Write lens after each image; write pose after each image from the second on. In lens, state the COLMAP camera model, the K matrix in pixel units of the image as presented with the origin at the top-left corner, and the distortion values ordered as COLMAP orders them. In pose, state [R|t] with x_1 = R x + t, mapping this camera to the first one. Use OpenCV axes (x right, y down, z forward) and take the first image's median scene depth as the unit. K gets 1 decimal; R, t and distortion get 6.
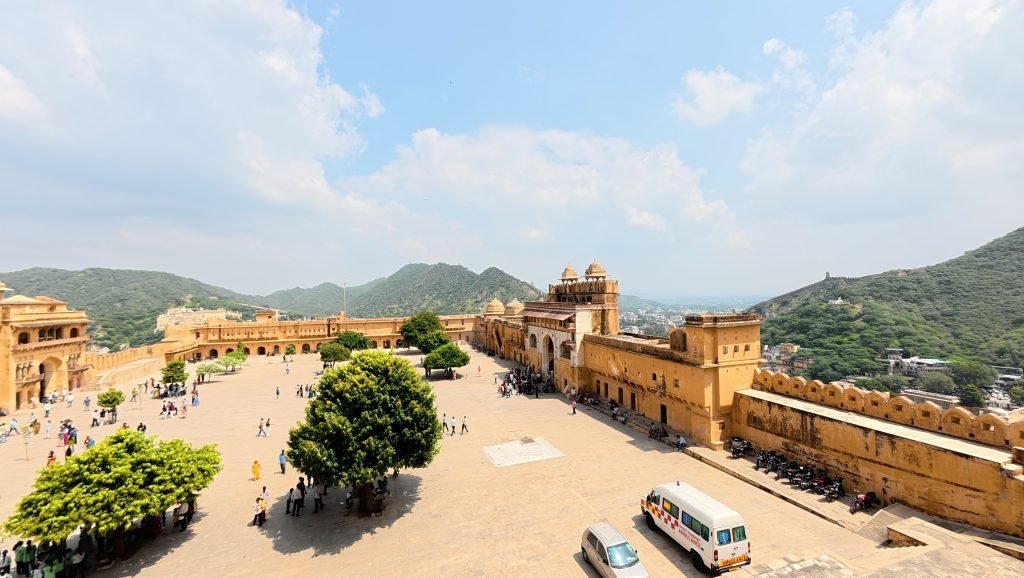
lens RADIAL K [[398.0, 0, 506.9], [0, 398.0, 286.5], [0, 0, 1]] dist [-0.001039, -0.001283]
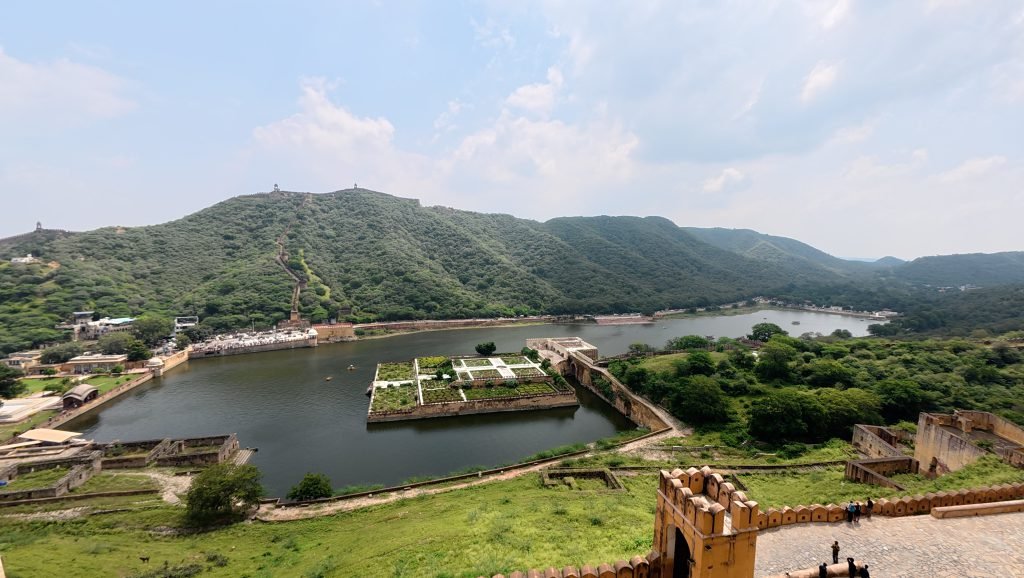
lens RADIAL K [[398.0, 0, 510.8], [0, 398.0, 282.7], [0, 0, 1]] dist [-0.001039, -0.001283]
pose [[0.107510, -0.048943, 0.992999, 0.158950], [-0.047629, 0.997387, 0.054316, -0.005058], [-0.993062, -0.053135, 0.104898, -0.053353]]
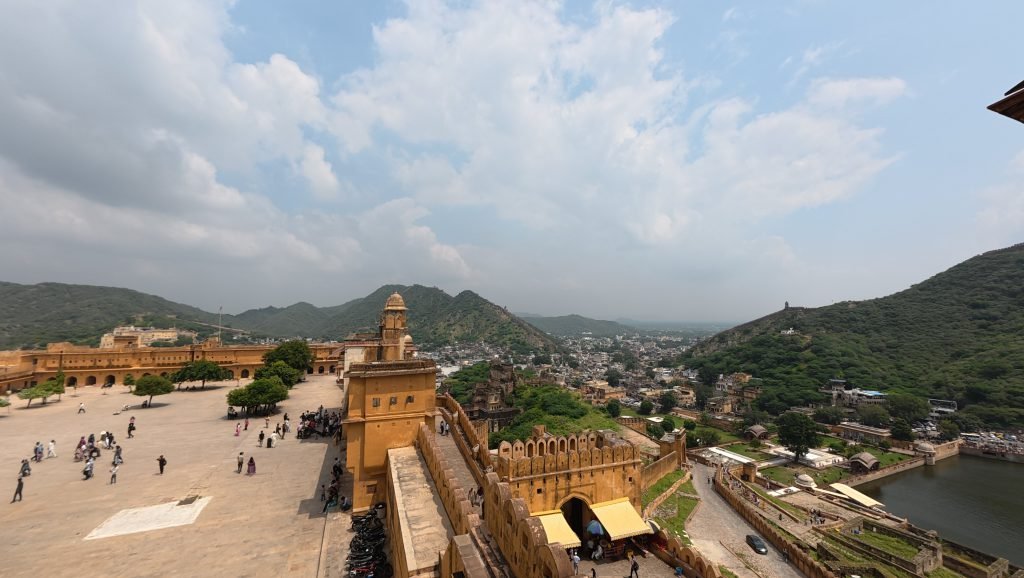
lens RADIAL K [[398.0, 0, 511.9], [0, 398.0, 286.8], [0, 0, 1]] dist [-0.001039, -0.001283]
pose [[0.999068, 0.020569, 0.037941, 0.090823], [-0.018380, 0.998196, -0.057160, -0.005969], [-0.039048, 0.056409, 0.997644, 0.009201]]
